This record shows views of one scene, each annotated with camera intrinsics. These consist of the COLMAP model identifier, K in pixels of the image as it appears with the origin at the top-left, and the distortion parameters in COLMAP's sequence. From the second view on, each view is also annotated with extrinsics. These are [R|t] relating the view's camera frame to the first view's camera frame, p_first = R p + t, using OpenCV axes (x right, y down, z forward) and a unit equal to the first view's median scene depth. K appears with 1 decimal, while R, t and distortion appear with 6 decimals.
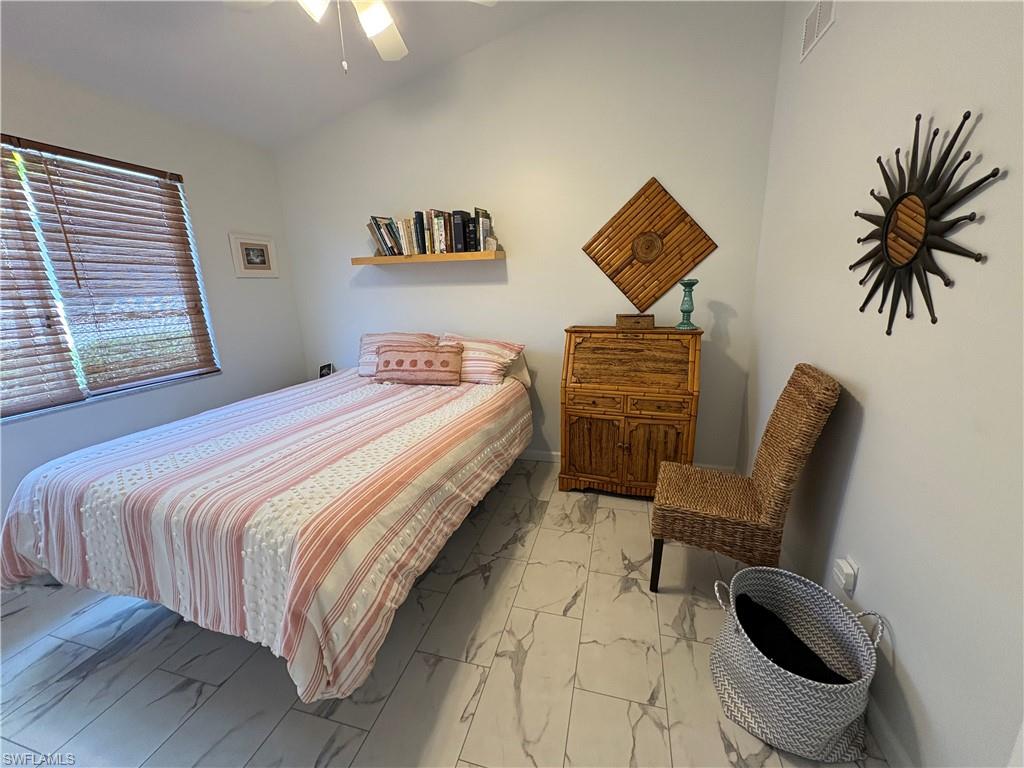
lens RADIAL K [[406.8, 0, 514.6], [0, 406.8, 383.4], [0, 0, 1]] dist [0.000676, -0.000208]
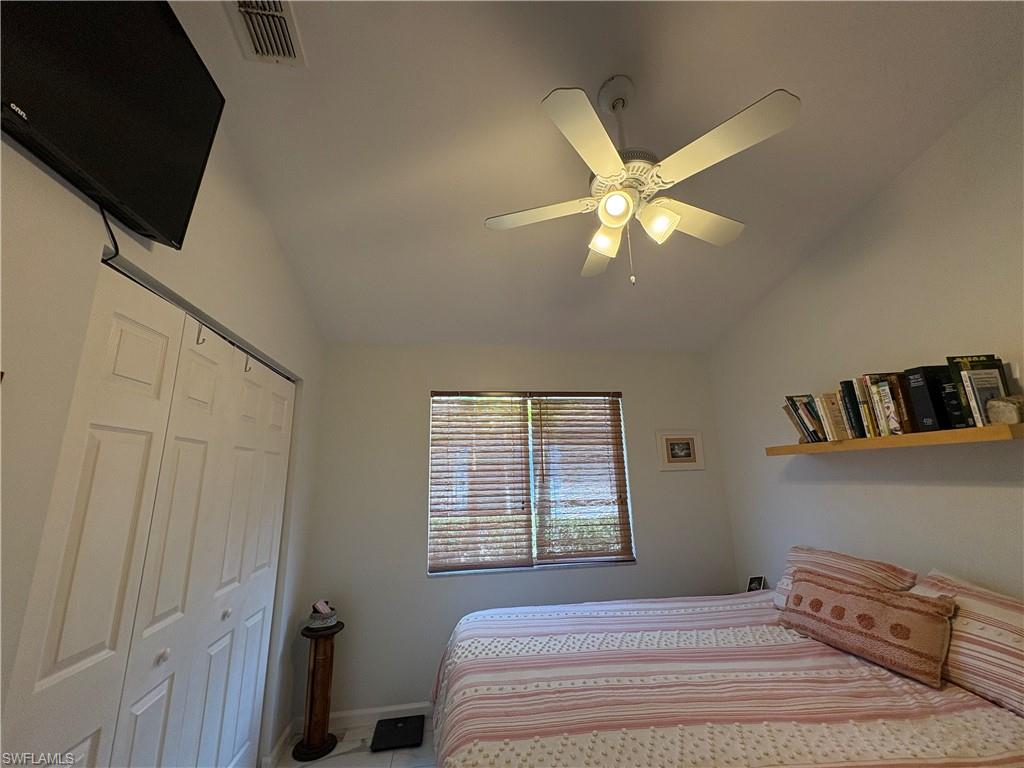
lens RADIAL K [[406.8, 0, 509.2], [0, 406.8, 385.0], [0, 0, 1]] dist [0.000676, -0.000208]
pose [[0.401428, -0.185806, -0.896845, 0.166534], [-0.204482, 0.936308, -0.285508, -0.092345], [0.892772, 0.298000, 0.337866, 0.236213]]
